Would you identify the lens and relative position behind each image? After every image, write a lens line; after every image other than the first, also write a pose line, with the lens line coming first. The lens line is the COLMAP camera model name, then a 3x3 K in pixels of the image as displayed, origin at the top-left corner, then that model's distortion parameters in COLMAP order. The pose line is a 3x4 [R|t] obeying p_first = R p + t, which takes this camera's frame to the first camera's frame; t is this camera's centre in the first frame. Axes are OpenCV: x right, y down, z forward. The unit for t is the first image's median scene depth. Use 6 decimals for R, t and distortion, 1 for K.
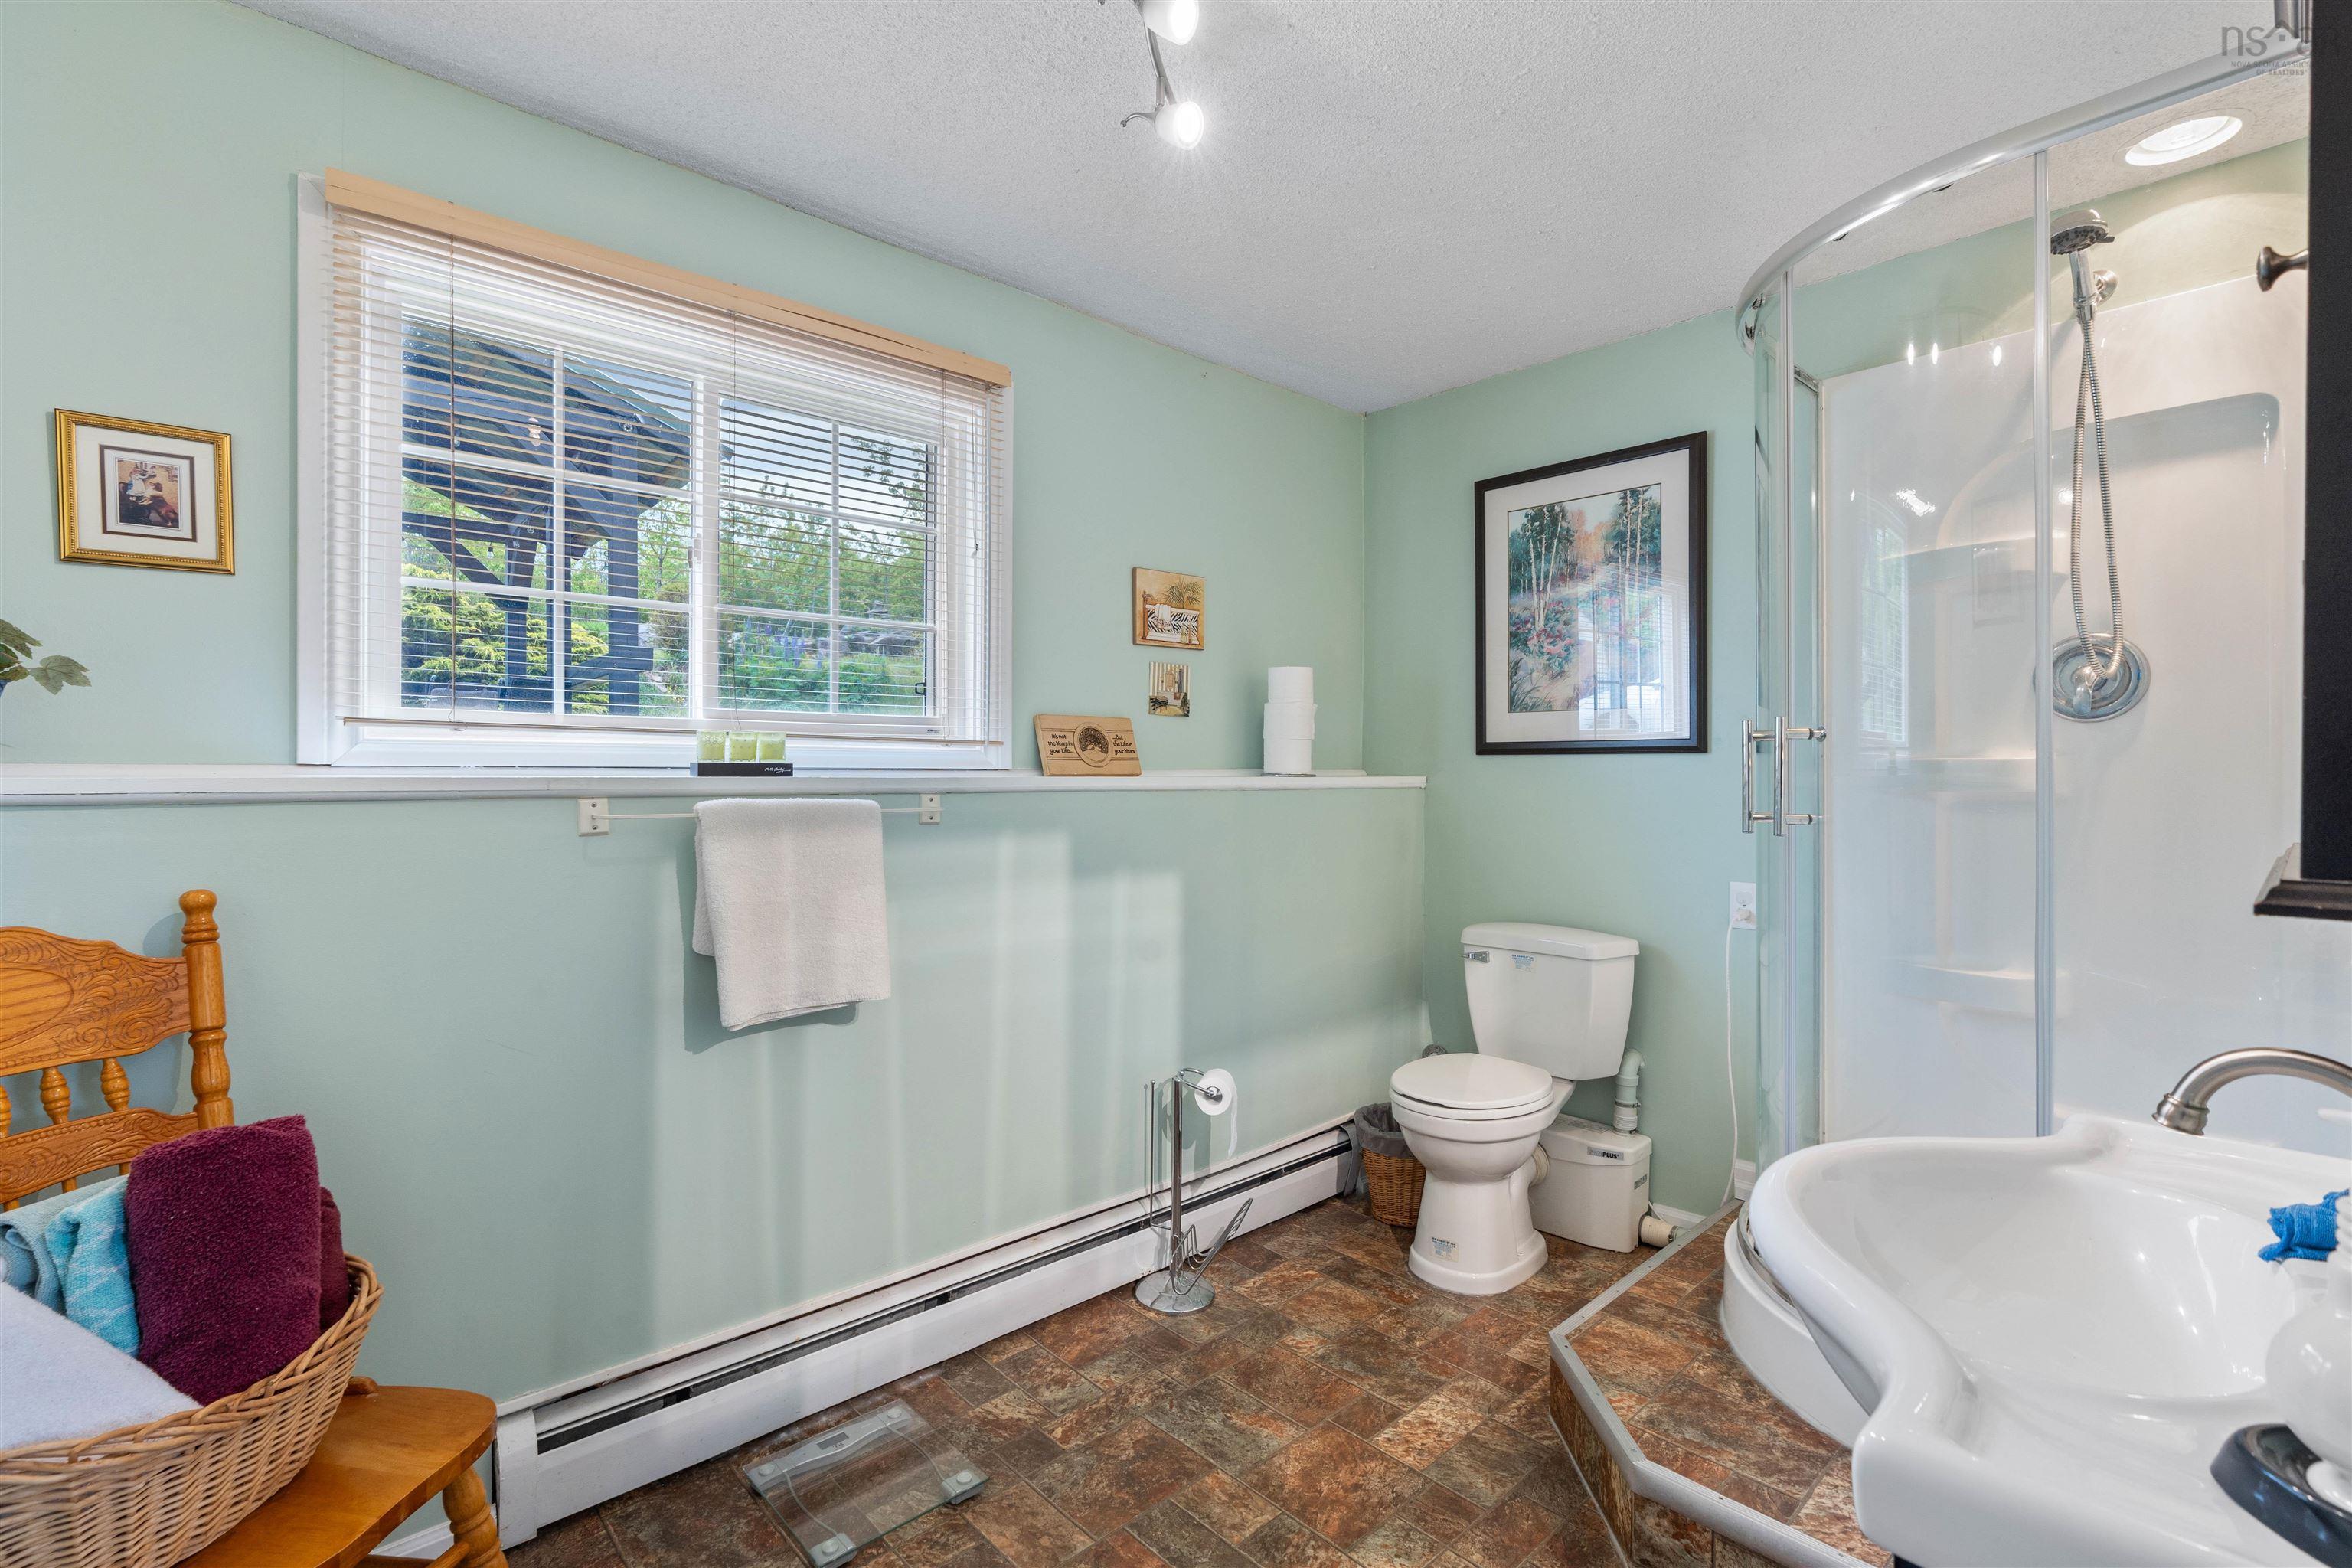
lens RADIAL K [[1068.9, 0, 1157.0], [0, 1068.9, 779.9], [0, 0, 1]] dist [-0.010753, 0.004779]
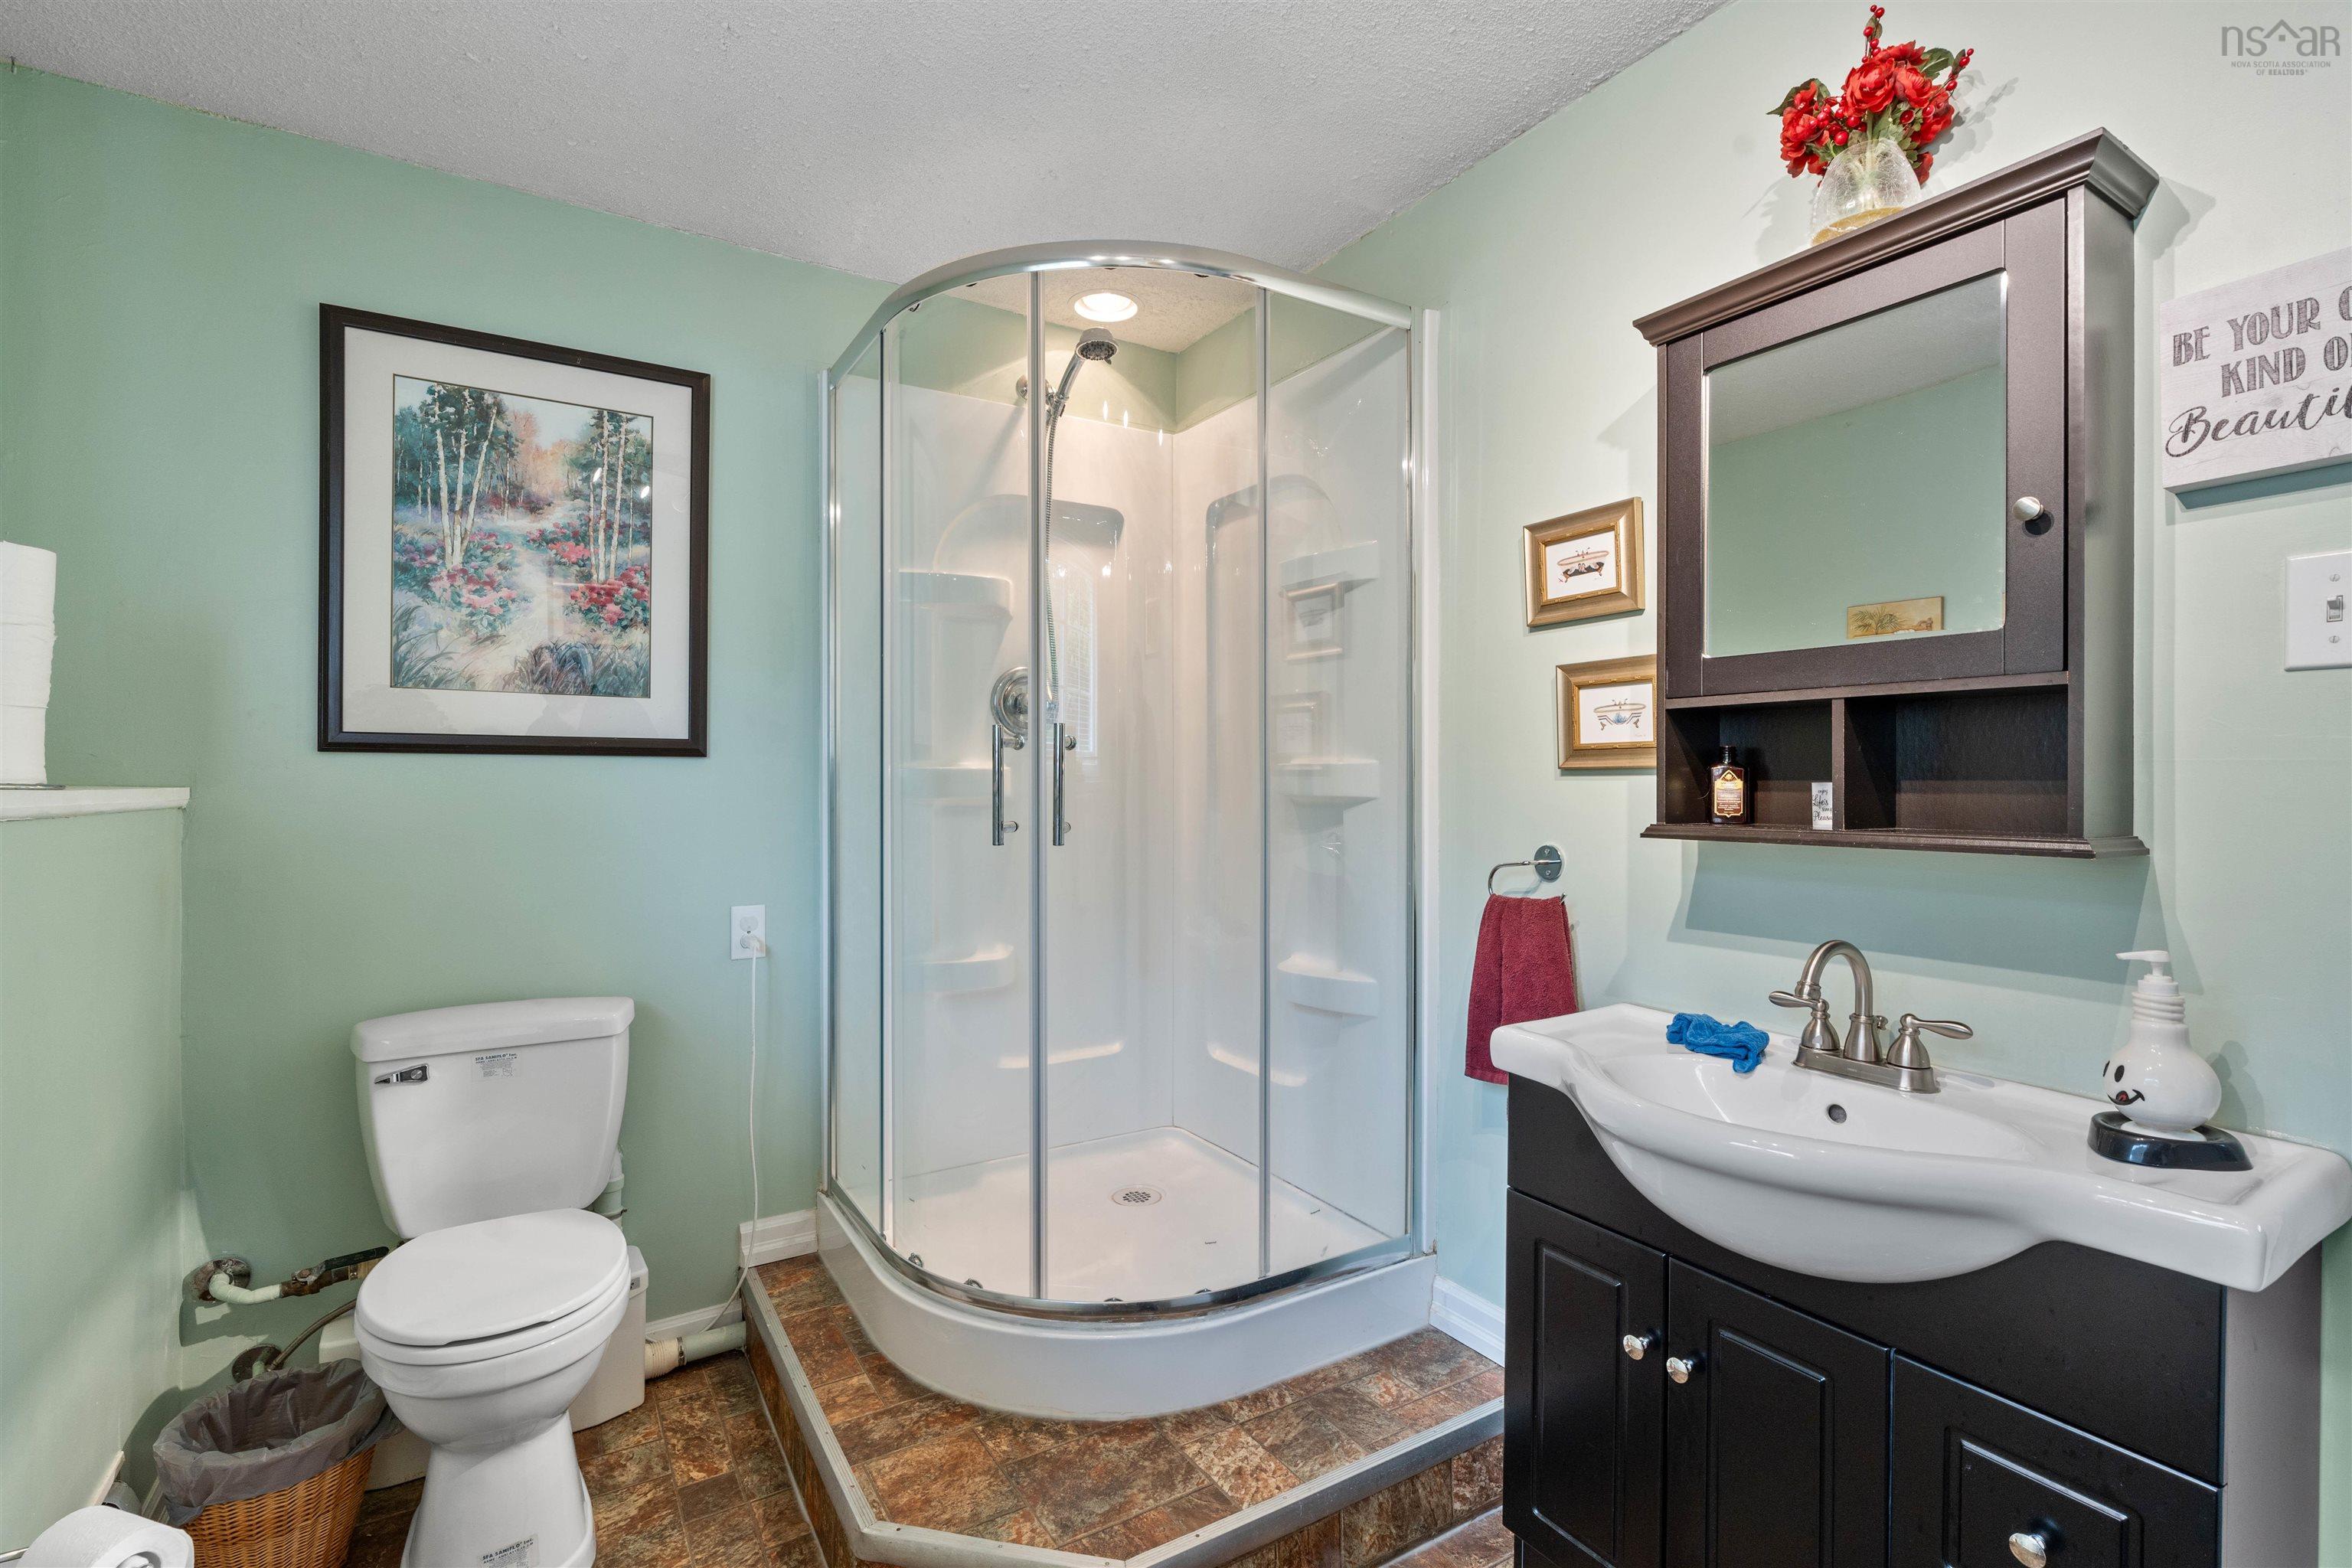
lens RADIAL K [[1068.9, 0, 1164.8], [0, 1068.9, 780.6], [0, 0, 1]] dist [-0.010753, 0.004779]
pose [[0.191698, -0.002037, 0.981452, -0.217993], [0.007526, 0.999971, 0.000606, -0.003869], [-0.981425, 0.007270, 0.191708, 0.437843]]
